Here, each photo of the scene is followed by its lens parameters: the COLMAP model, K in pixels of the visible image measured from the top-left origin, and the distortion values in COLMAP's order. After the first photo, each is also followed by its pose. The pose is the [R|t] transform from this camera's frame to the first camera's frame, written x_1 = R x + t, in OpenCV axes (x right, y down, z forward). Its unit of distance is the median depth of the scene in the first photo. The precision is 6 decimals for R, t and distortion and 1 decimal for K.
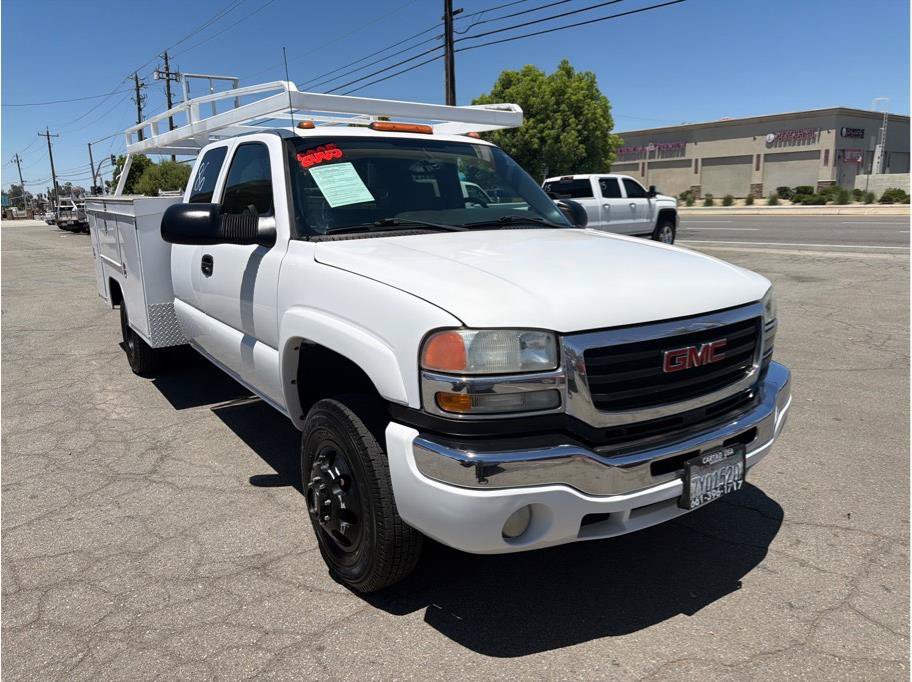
lens RADIAL K [[647.7, 0, 453.3], [0, 647.7, 344.6], [0, 0, 1]] dist [-0.001121, -0.000311]
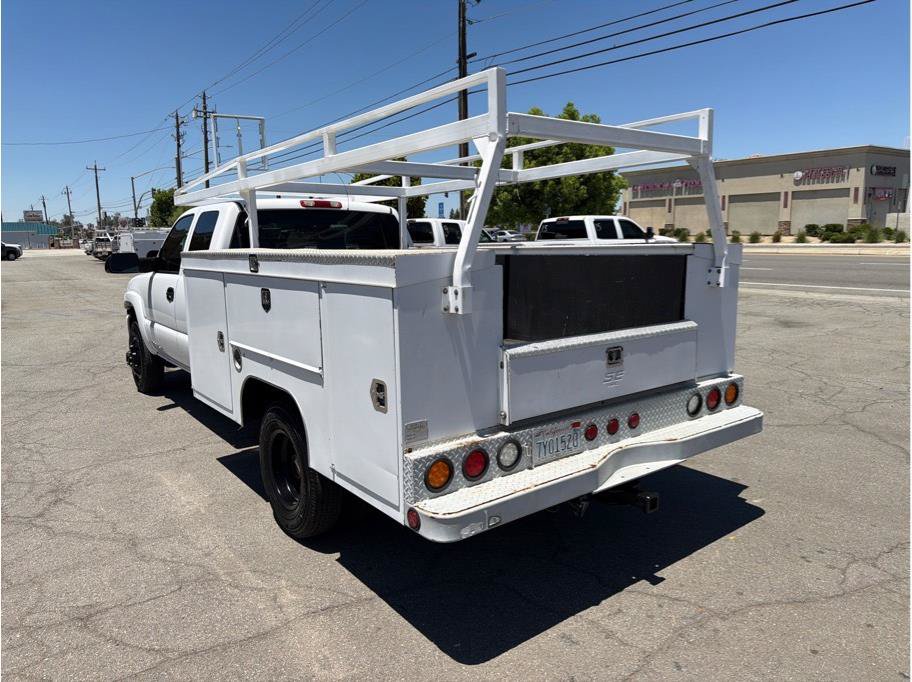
lens RADIAL K [[647.1, 0, 455.7], [0, 647.1, 342.2], [0, 0, 1]] dist [0.004018, -0.000988]
pose [[0.998644, 0.016942, -0.049231, 0.060086], [-0.019473, 0.998488, -0.051408, -0.009965], [0.048286, 0.052297, 0.997464, -0.005609]]
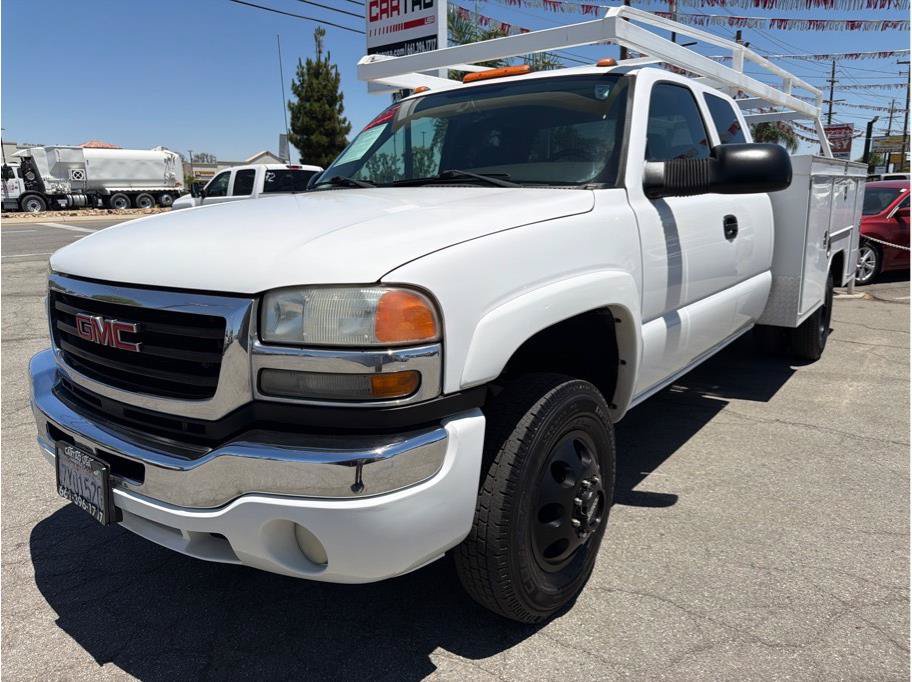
lens RADIAL K [[656.4, 0, 461.3], [0, 656.4, 330.2], [0, 0, 1]] dist [-0.002096, -0.001297]
pose [[-0.229634, -0.164556, 0.959265, -0.293183], [0.228720, 0.948878, 0.217526, -0.083192], [-0.946021, 0.269355, -0.180257, 0.459971]]
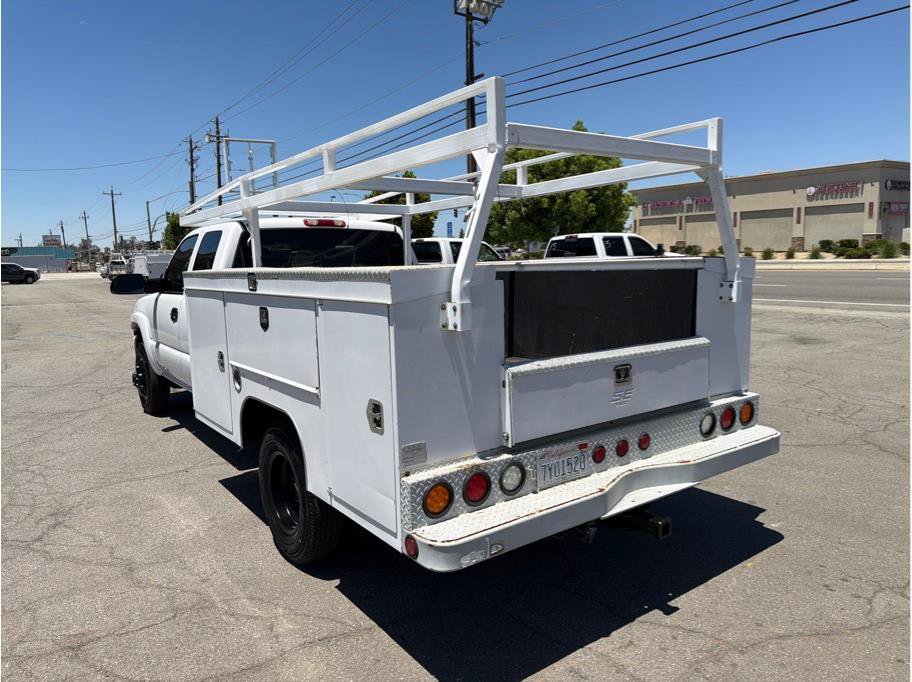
lens RADIAL K [[647.2, 0, 448.7], [0, 647.2, 345.2], [0, 0, 1]] dist [0.002846, -0.000711]
pose [[0.997012, 0.009199, -0.076692, 0.062484], [-0.015060, 0.996980, -0.076188, -0.010088], [0.075759, 0.077115, 0.994140, 0.000817]]
